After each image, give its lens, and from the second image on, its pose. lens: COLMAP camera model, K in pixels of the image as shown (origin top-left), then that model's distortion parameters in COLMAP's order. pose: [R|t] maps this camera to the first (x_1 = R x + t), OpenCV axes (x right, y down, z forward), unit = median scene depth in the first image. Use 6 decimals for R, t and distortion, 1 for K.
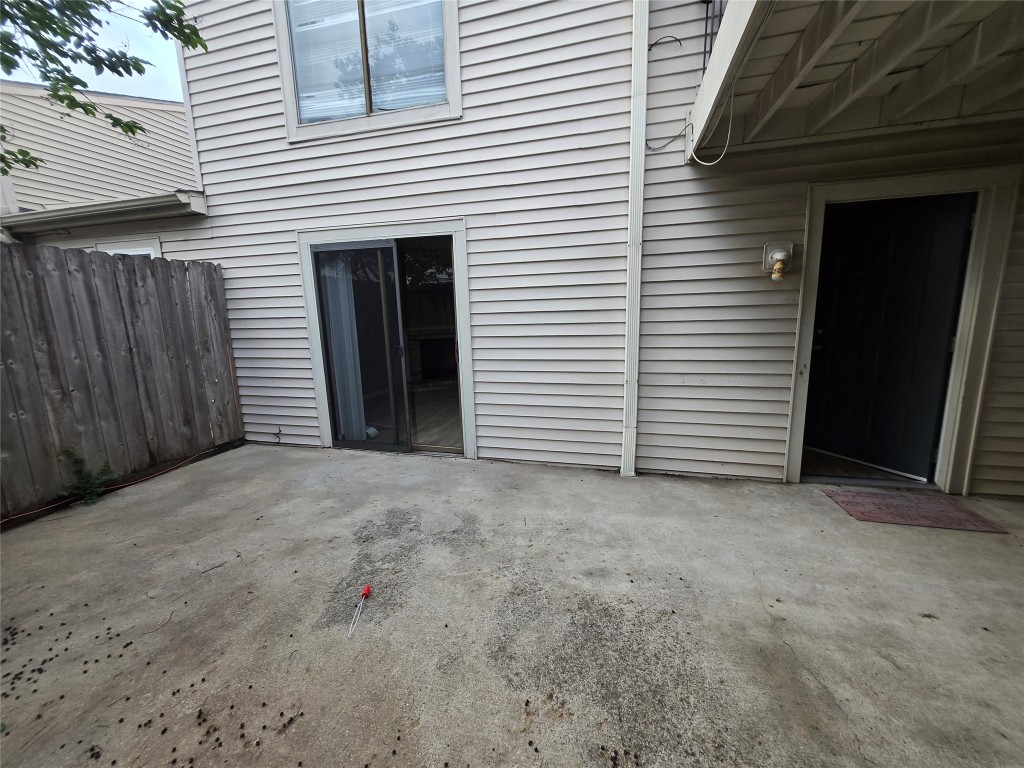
lens RADIAL K [[402.0, 0, 517.0], [0, 402.0, 381.5], [0, 0, 1]] dist [0.005289, -0.000658]
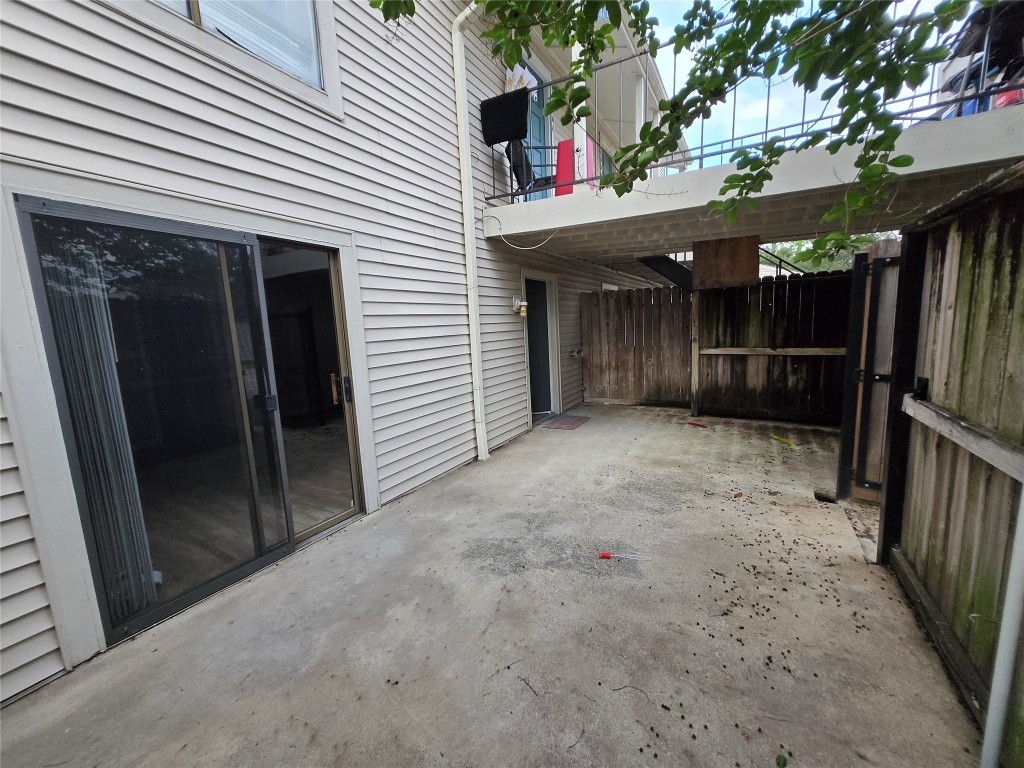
lens RADIAL K [[402.0, 0, 521.0], [0, 402.0, 381.5], [0, 0, 1]] dist [0.005289, -0.000658]
pose [[0.253115, -0.121611, 0.959762, -1.103395], [0.204658, 0.976346, 0.069738, -0.097232], [-0.945541, 0.178772, 0.272016, 0.575876]]
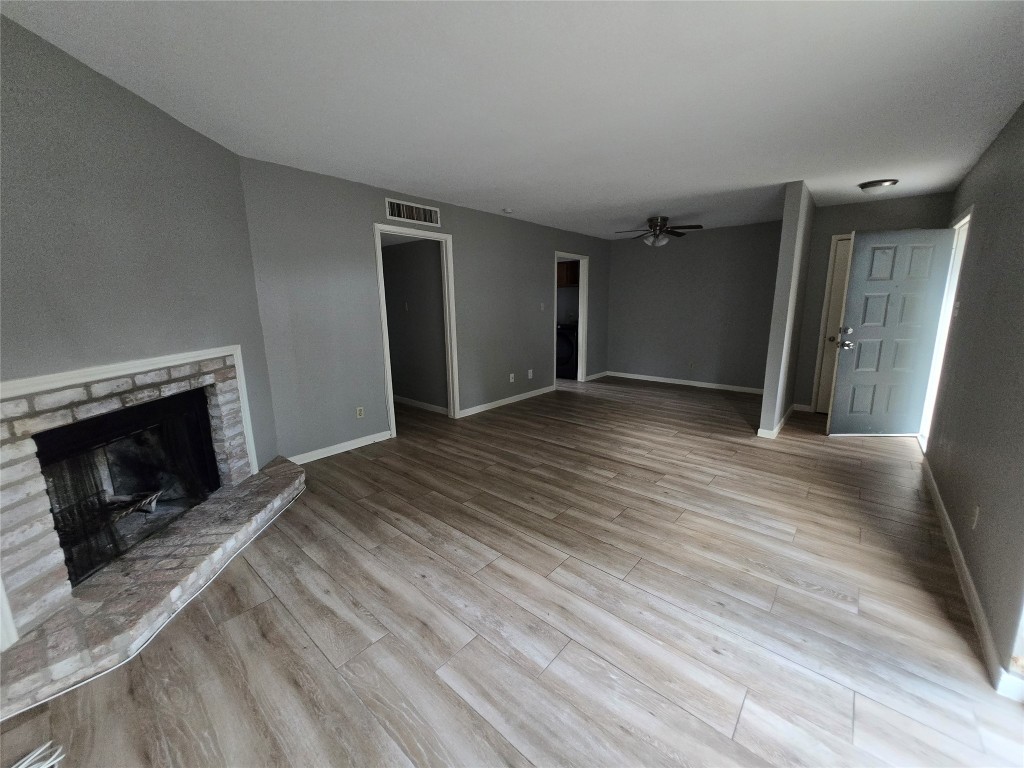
lens RADIAL K [[402.0, 0, 519.2], [0, 402.0, 383.8], [0, 0, 1]] dist [0.005289, -0.000658]
pose [[0.426053, -0.152848, 0.891693, -0.826879], [0.151467, 0.983764, 0.096259, -0.286018], [-0.891929, 0.094051, 0.442287, 1.686569]]
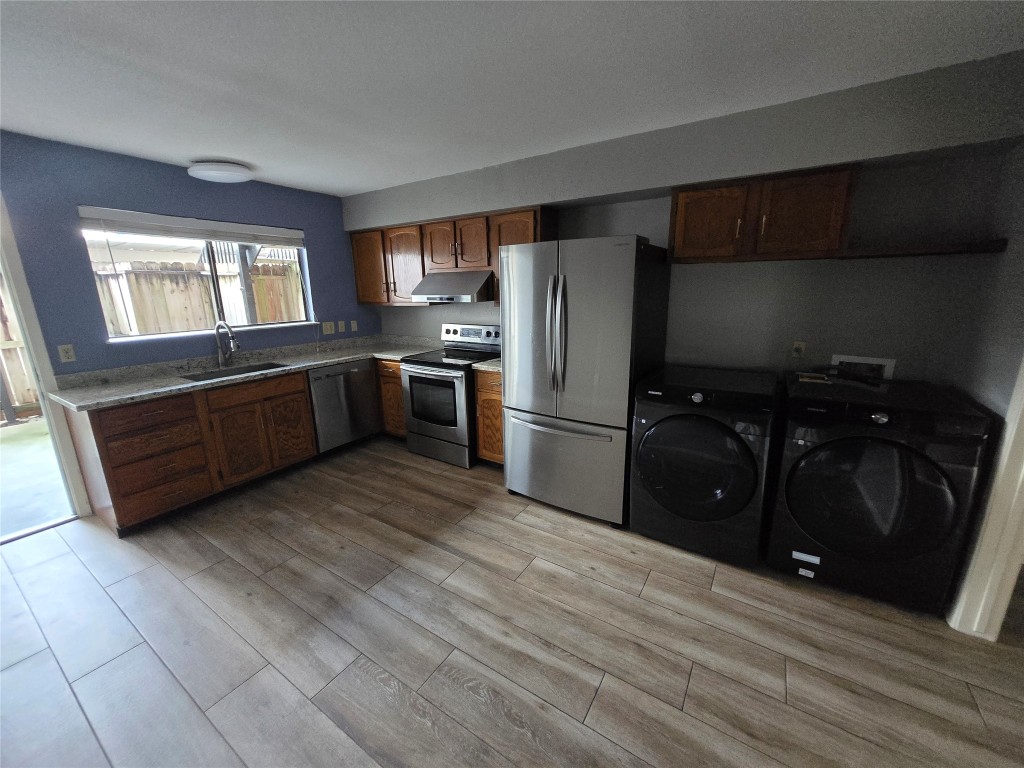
lens RADIAL K [[402.0, 0, 529.6], [0, 402.0, 384.8], [0, 0, 1]] dist [0.005289, -0.000658]
pose [[-0.295444, 0.246722, -0.922952, 0.923255], [-0.156903, 0.940429, 0.301620, -0.411662], [0.942388, 0.233925, -0.239133, 1.864078]]
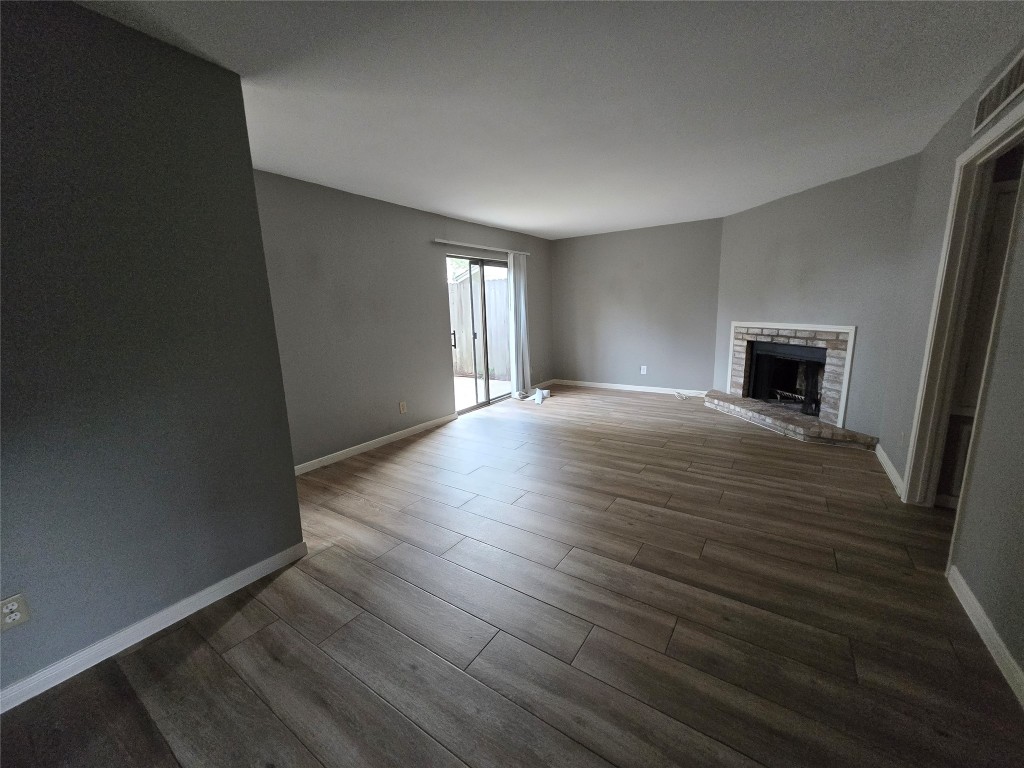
lens RADIAL K [[402.0, 0, 514.9], [0, 402.0, 380.6], [0, 0, 1]] dist [0.005289, -0.000658]
pose [[-0.324940, 0.203704, -0.923536, 1.397091], [-0.126897, 0.958306, 0.256021, -0.418598], [0.937183, 0.200385, -0.285542, 2.135351]]
